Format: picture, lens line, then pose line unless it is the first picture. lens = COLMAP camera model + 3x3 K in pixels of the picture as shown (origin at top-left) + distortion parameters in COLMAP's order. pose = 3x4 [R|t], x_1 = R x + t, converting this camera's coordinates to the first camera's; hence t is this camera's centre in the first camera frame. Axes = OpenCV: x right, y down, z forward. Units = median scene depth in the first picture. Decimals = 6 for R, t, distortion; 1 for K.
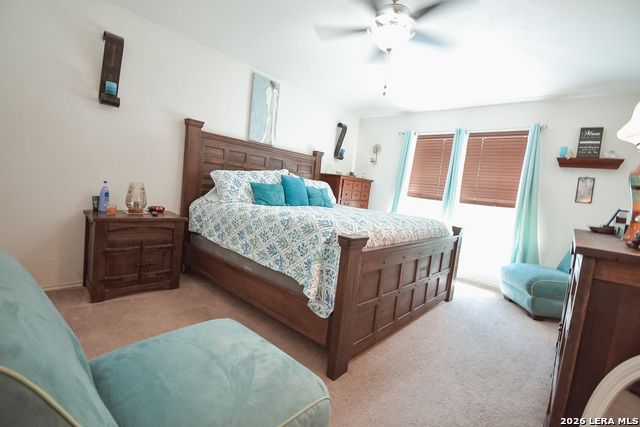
lens RADIAL K [[281.1, 0, 321.3], [0, 281.1, 210.1], [0, 0, 1]] dist [0.026776, -0.029609]
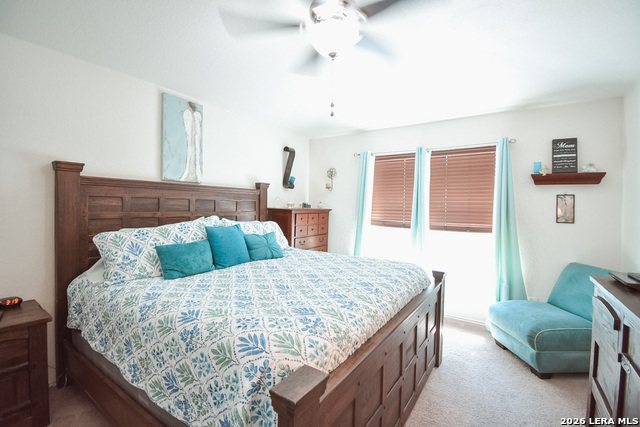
lens RADIAL K [[281.1, 0, 321.3], [0, 281.1, 210.1], [0, 0, 1]] dist [0.026776, -0.029609]
pose [[0.986535, -0.089253, 0.137053, 0.054382], [0.096348, 0.994283, -0.046019, -0.100425], [-0.132162, 0.058605, 0.989494, 0.221255]]
